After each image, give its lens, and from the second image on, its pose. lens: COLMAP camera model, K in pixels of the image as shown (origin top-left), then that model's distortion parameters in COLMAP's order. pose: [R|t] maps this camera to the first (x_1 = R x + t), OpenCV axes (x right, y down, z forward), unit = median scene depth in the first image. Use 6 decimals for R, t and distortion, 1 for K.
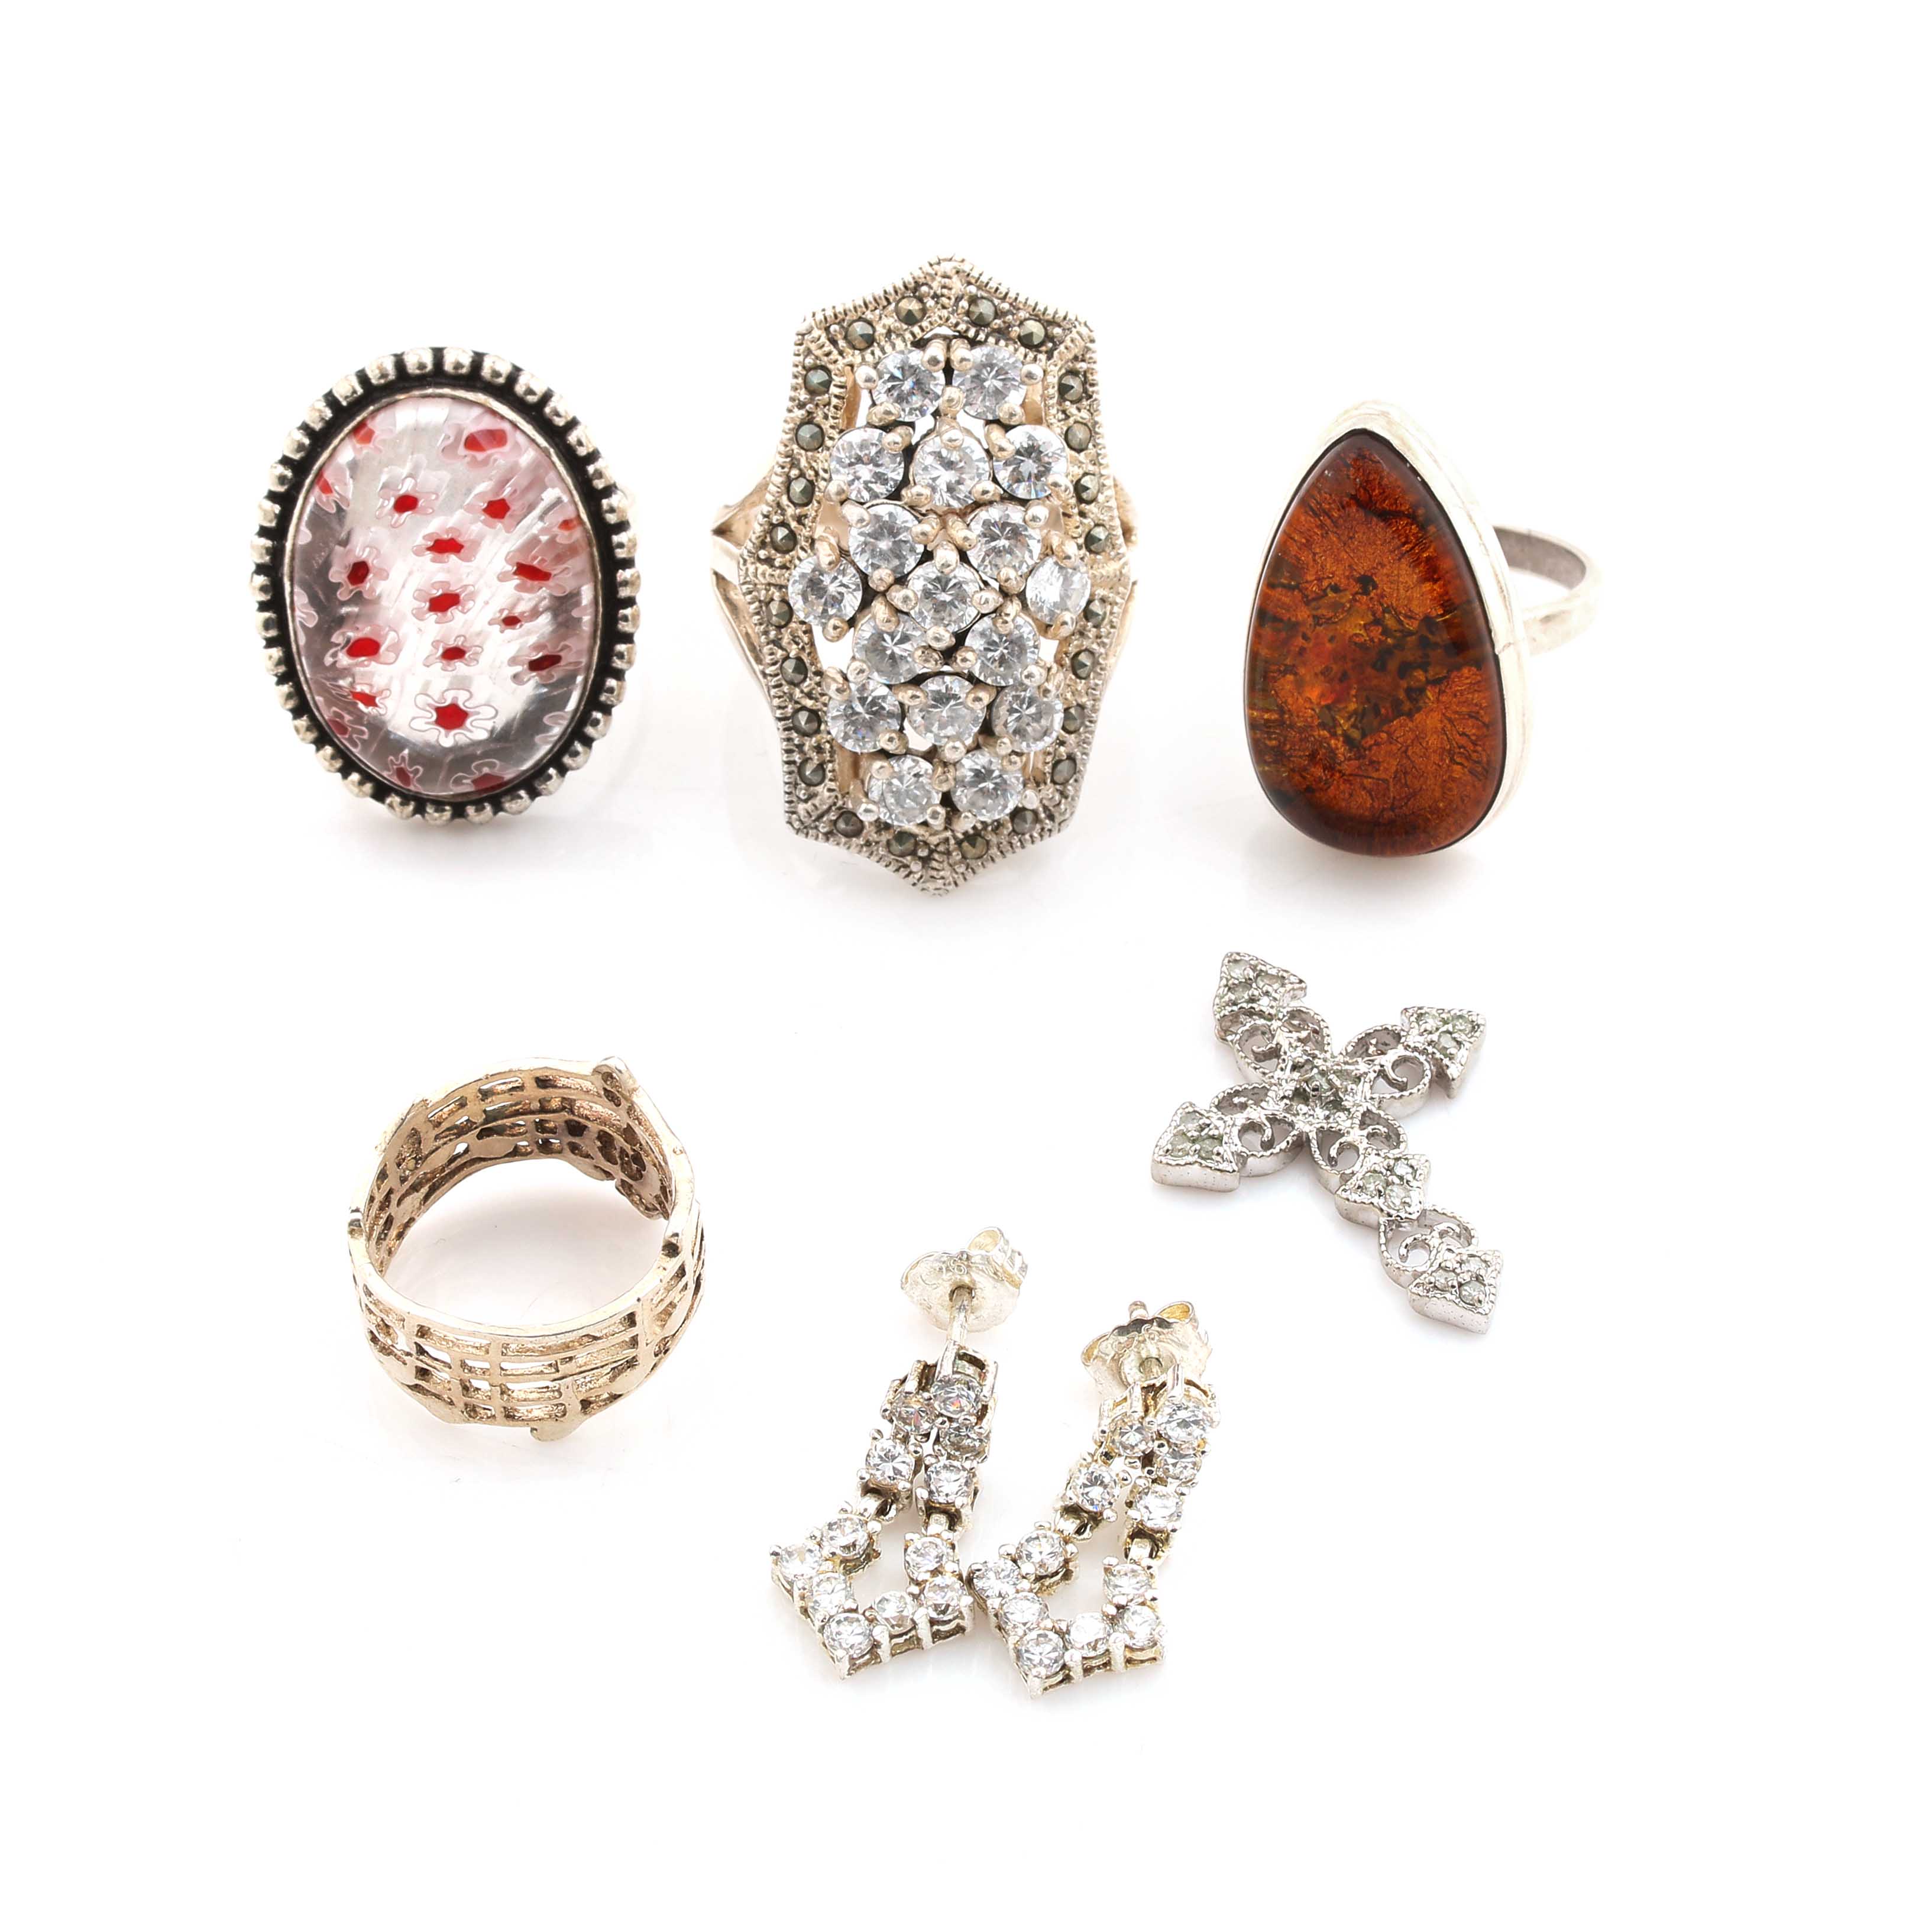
lens RADIAL K [[10581.2, 0, 966.0], [0, 10581.2, 966.0], [0, 0, 1]] dist [0.143186, -11.527448]
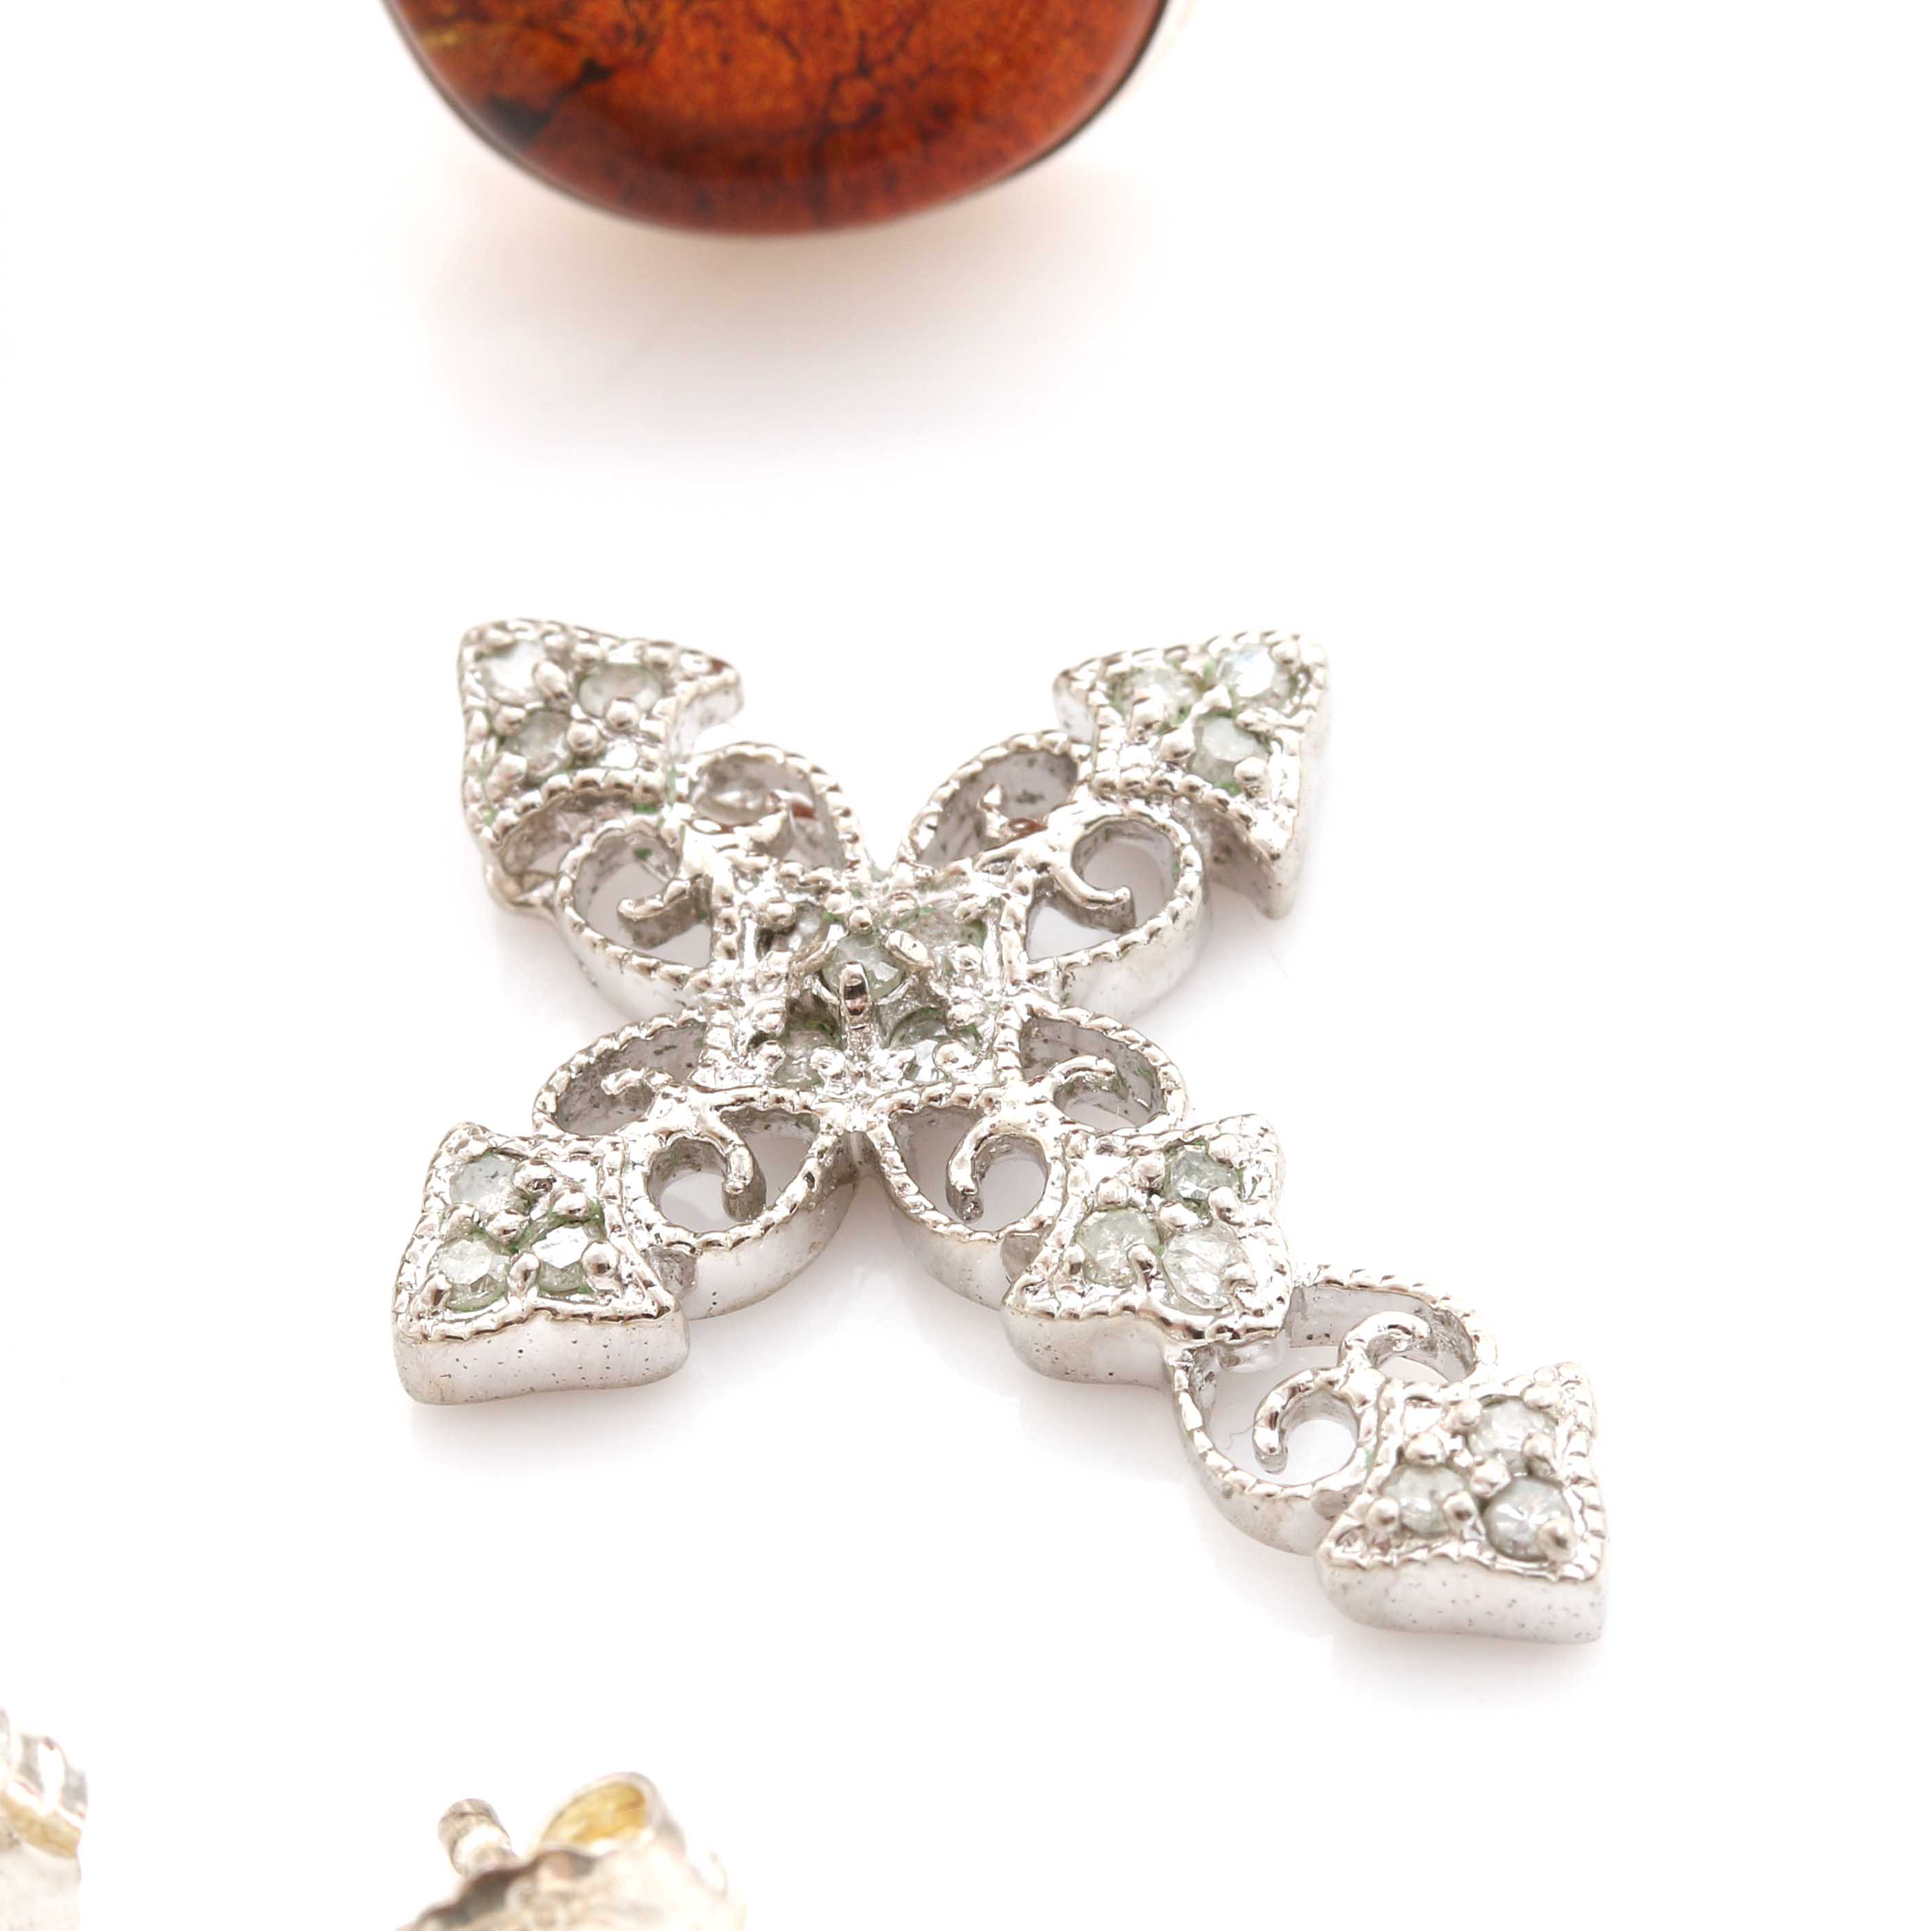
lens RADIAL K [[10580.3, 0, 966.0], [0, 10580.3, 965.5], [0, 0, 1]] dist [0.143186, -11.527448]
pose [[0.966909, -0.232512, 0.105002, 0.003785], [0.230796, 0.972588, 0.028372, 0.002888], [-0.108720, -0.003200, 0.994067, 0.686062]]
